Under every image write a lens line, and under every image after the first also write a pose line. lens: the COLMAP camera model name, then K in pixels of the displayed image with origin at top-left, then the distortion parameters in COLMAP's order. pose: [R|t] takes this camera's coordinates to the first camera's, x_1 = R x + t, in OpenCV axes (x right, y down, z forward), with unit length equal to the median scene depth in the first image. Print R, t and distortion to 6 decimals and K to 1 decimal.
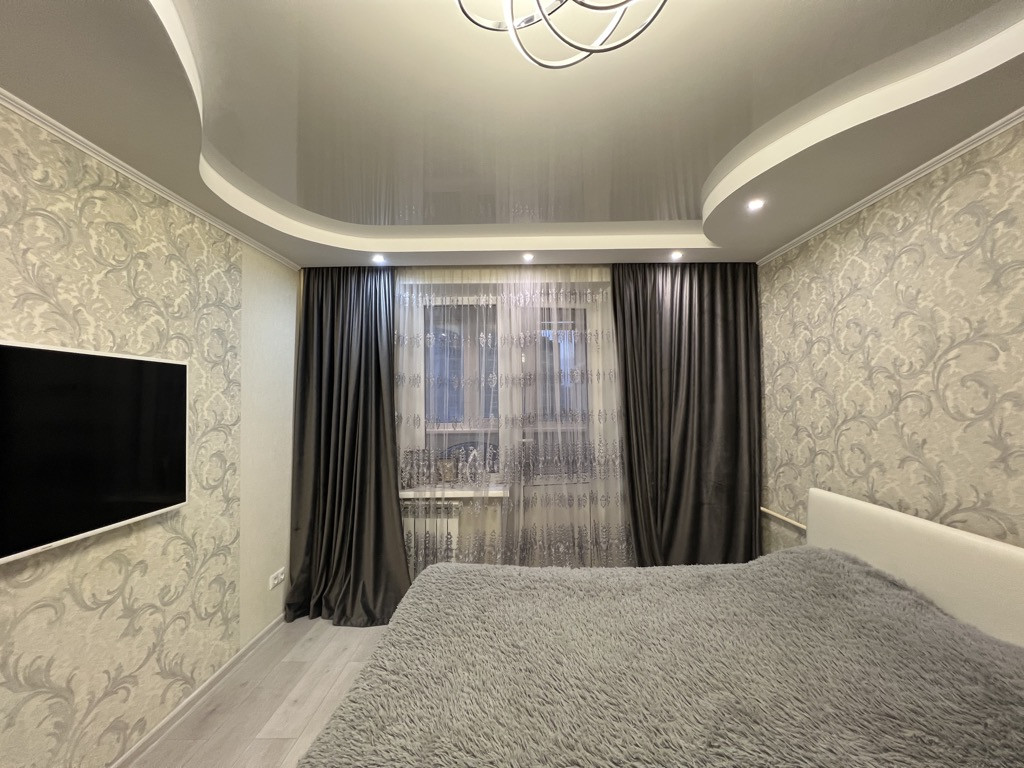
lens RADIAL K [[405.6, 0, 512.7], [0, 405.6, 382.9], [0, 0, 1]] dist [-0.000755, -0.000855]
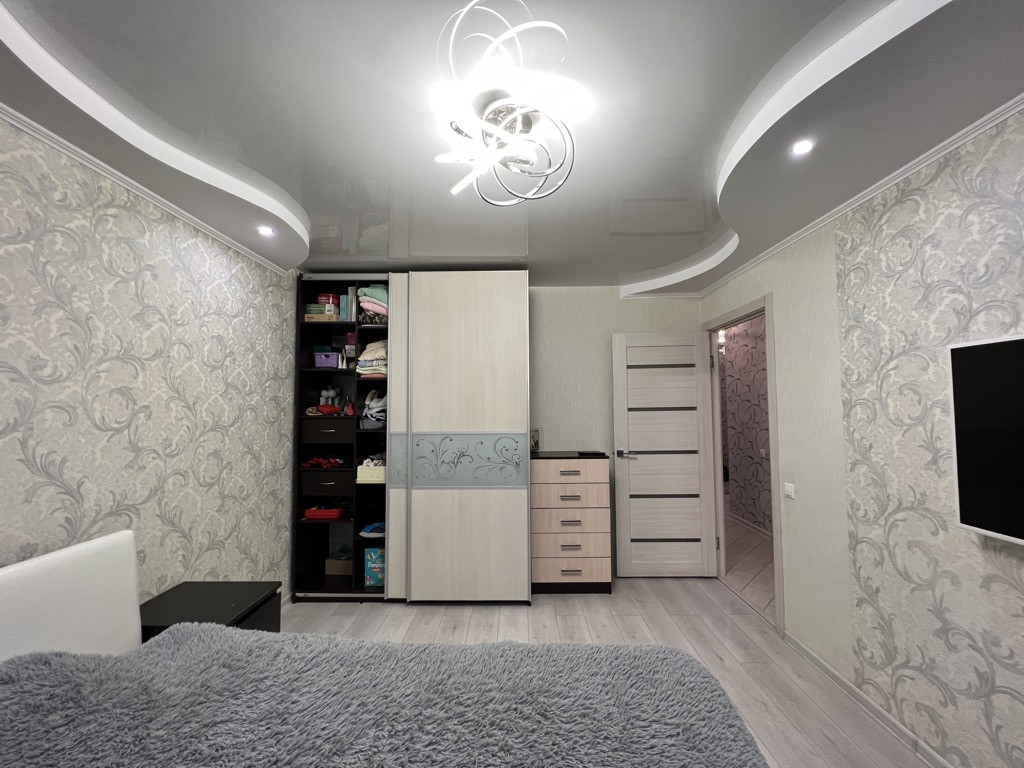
lens RADIAL K [[405.6, 0, 513.2], [0, 405.6, 384.4], [0, 0, 1]] dist [-0.000755, -0.000855]
pose [[0.999952, 0.009496, -0.002244, 0.072912], [-0.009540, 0.999745, -0.020471, 0.013363], [0.002049, 0.020492, 0.999788, -0.084455]]
